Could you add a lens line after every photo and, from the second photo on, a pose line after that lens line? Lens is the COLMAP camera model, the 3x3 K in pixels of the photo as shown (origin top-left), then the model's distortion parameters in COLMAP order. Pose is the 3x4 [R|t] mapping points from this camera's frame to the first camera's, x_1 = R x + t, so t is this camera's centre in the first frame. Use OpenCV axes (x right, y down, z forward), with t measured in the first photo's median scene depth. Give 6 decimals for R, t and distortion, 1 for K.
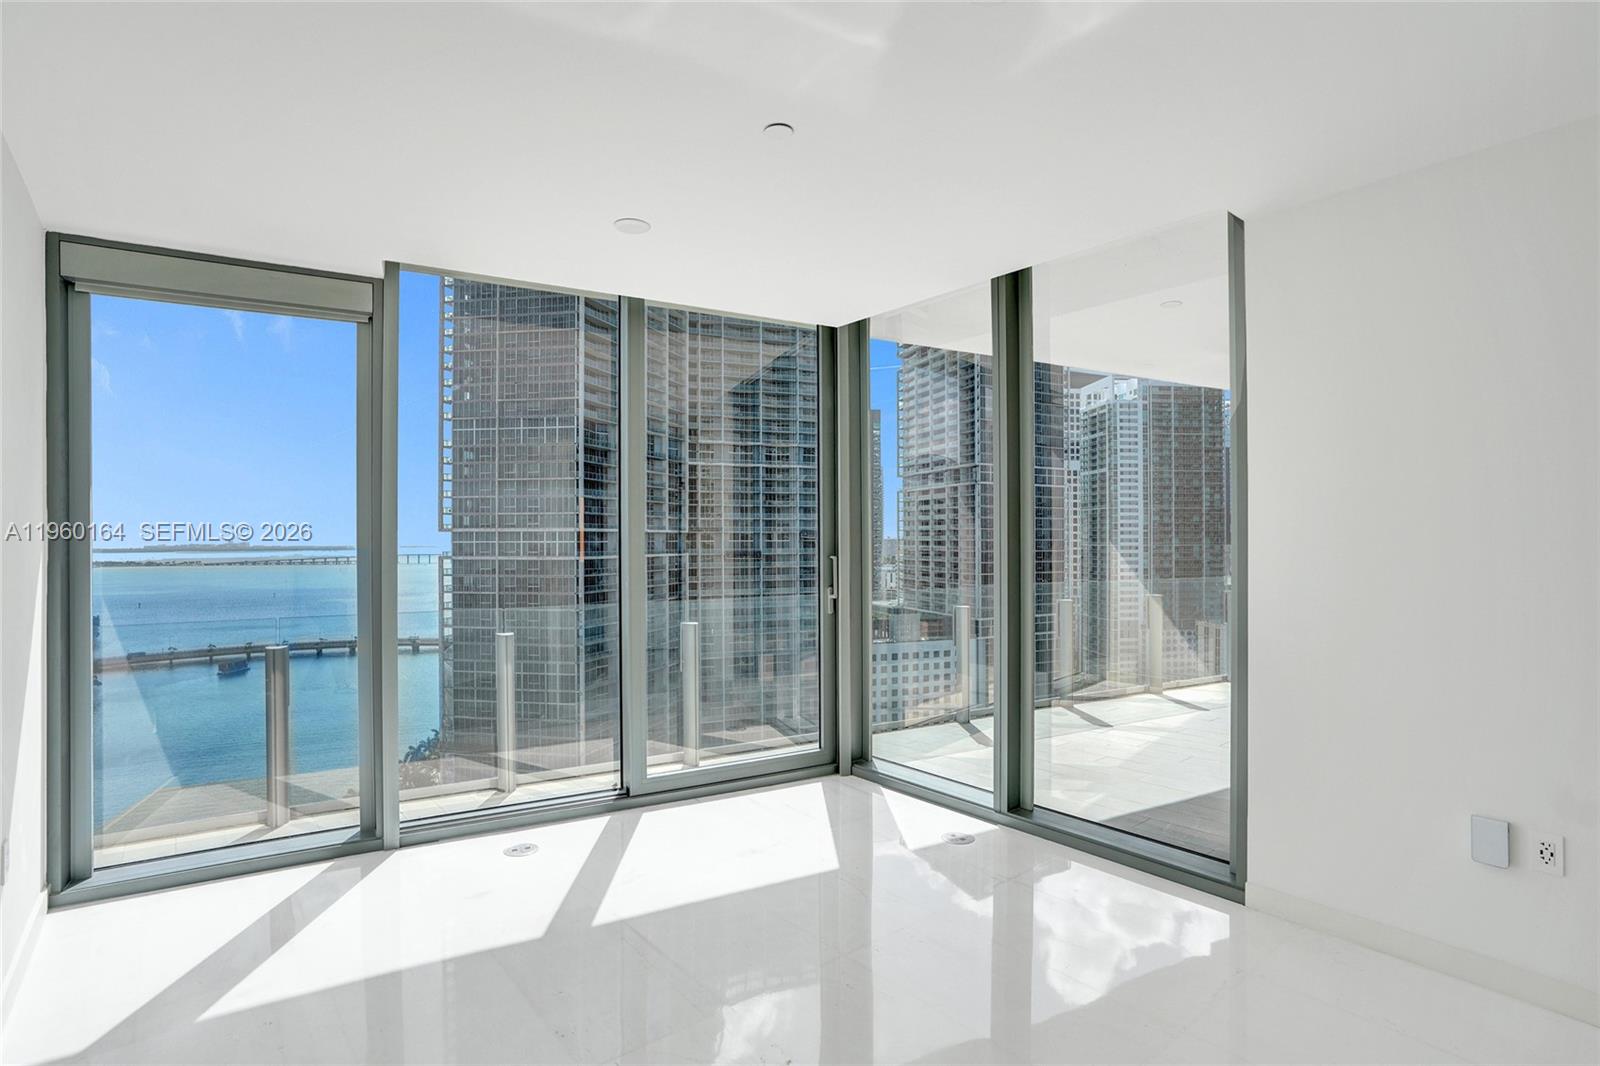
lens RADIAL K [[791.5, 0, 800.3], [0, 791.5, 531.2], [0, 0, 1]] dist [0.007066, 0.001383]
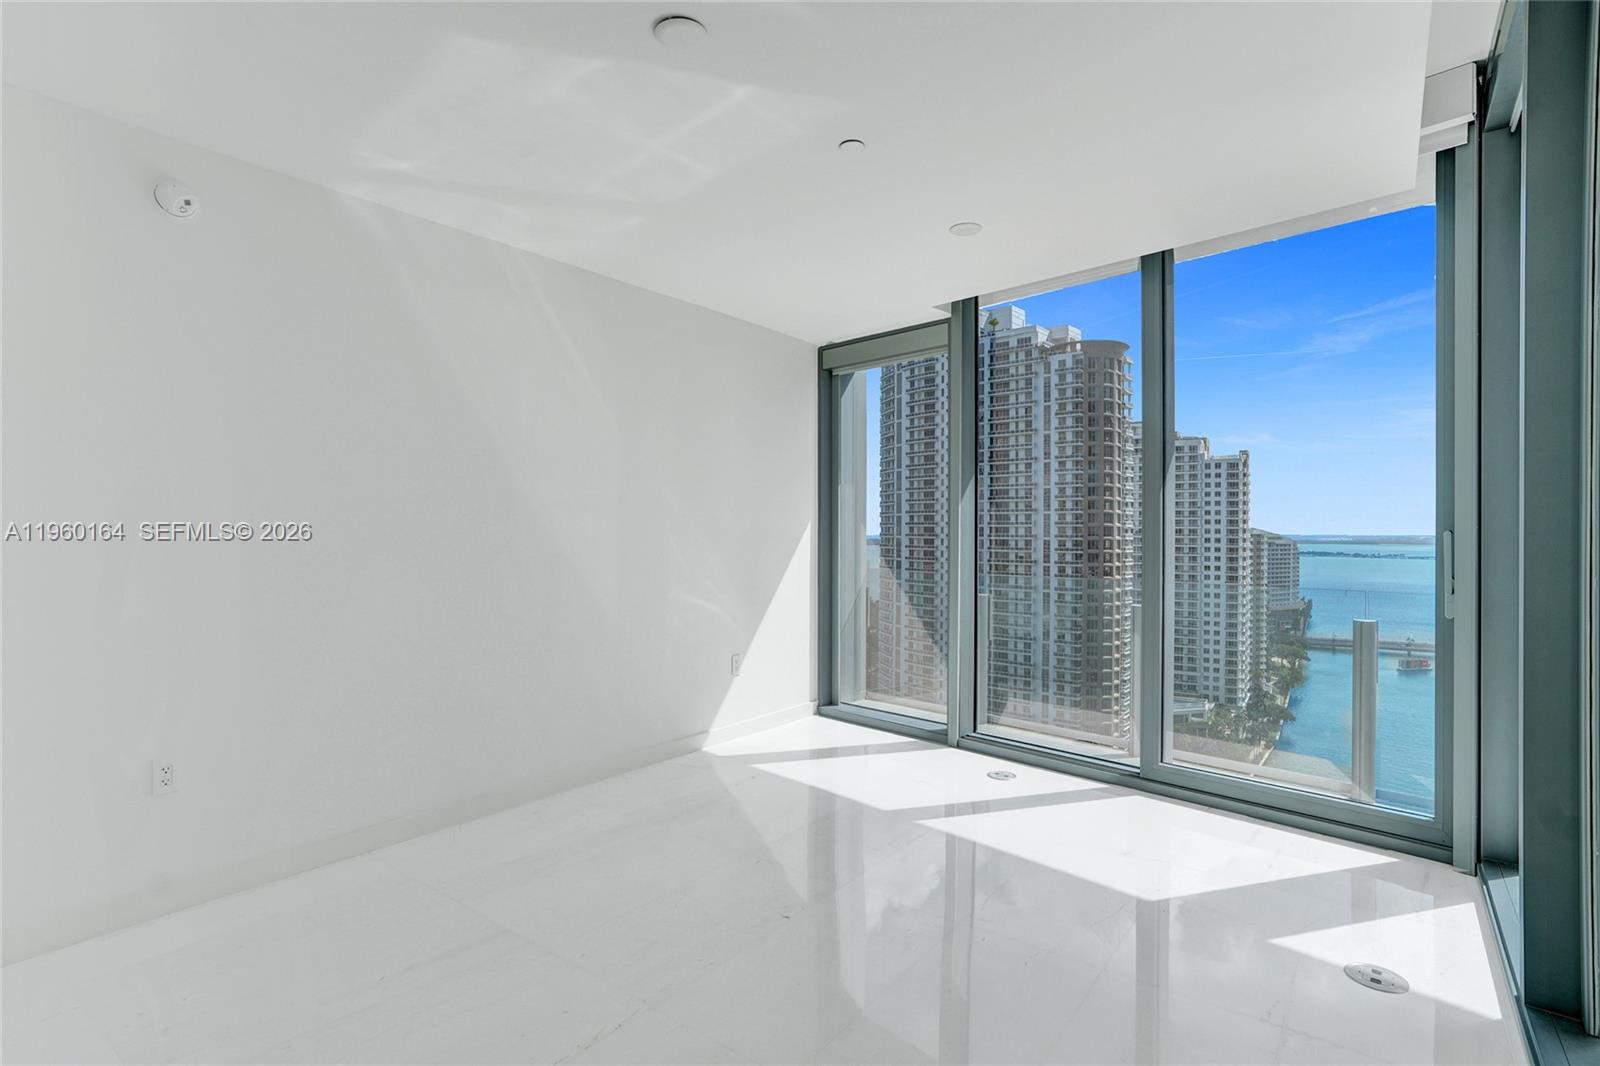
lens RADIAL K [[791.5, 0, 804.4], [0, 791.5, 533.5], [0, 0, 1]] dist [0.007066, 0.001383]
pose [[0.276898, 0.008068, -0.960865, 0.560748], [0.003335, 0.999951, 0.009358, 0.025712], [0.960893, -0.005796, 0.276858, 0.320002]]
